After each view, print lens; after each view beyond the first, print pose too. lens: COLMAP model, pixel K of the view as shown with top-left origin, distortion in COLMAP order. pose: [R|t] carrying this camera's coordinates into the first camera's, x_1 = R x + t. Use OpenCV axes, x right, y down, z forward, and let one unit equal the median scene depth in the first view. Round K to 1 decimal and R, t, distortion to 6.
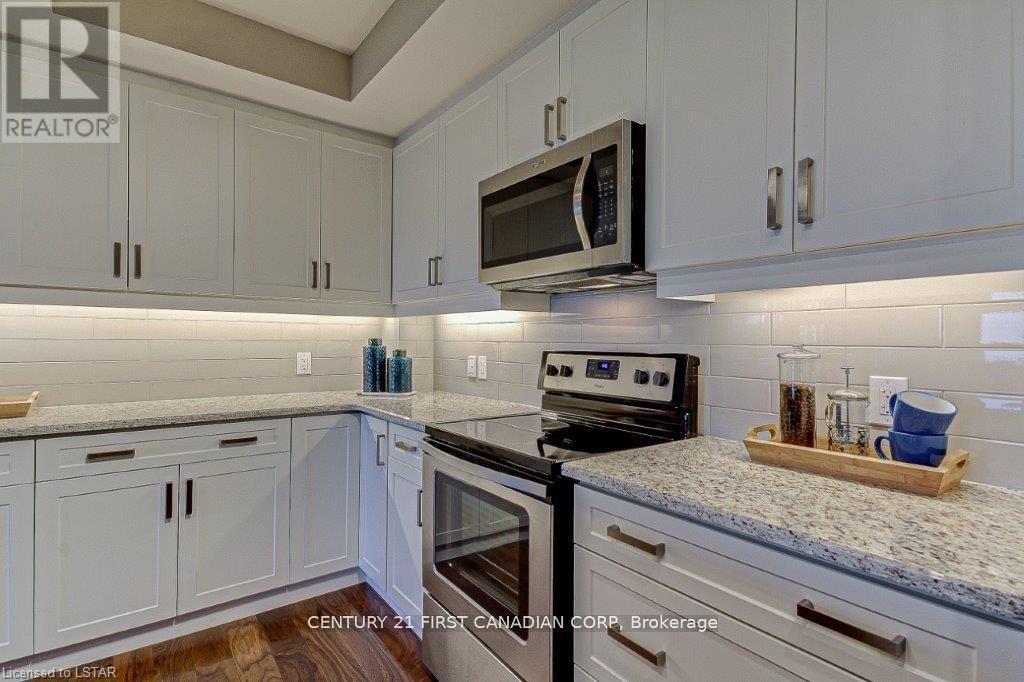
lens RADIAL K [[510.8, 0, 534.9], [0, 510.8, 341.4], [0, 0, 1]] dist [0.000526, 0.000133]
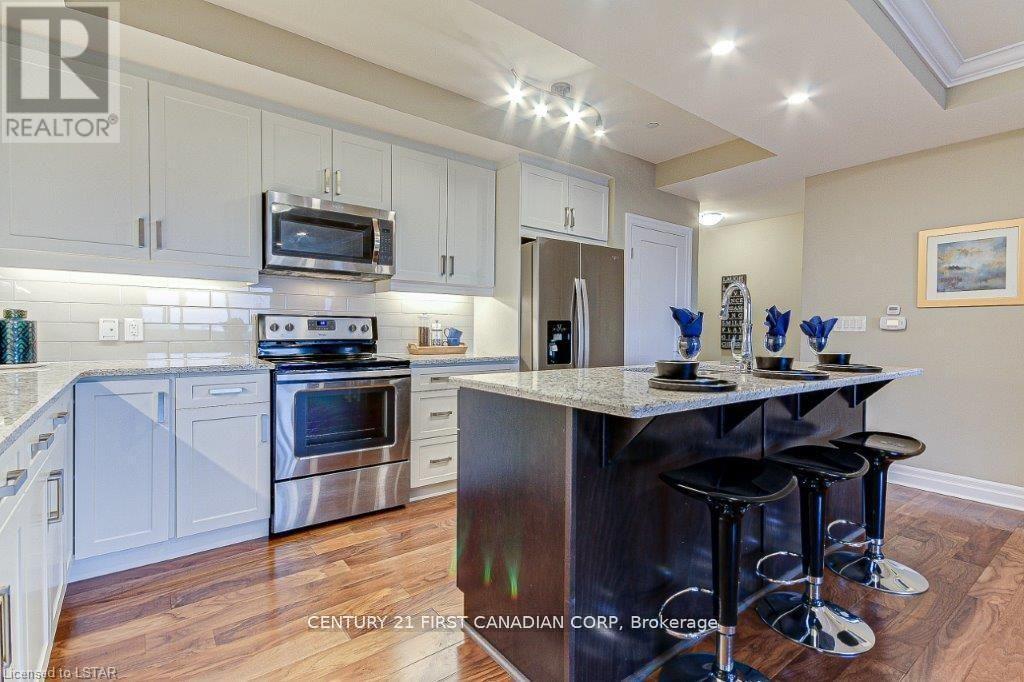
lens RADIAL K [[483.5, 0, 512.0], [0, 483.5, 341.0], [0, 0, 1]] dist [0.000054, -0.000076]
pose [[0.005966, -0.034785, 0.999377, -1.740451], [-0.003477, 0.999388, 0.034806, 0.055441], [-0.999976, -0.003682, 0.005841, 0.381778]]
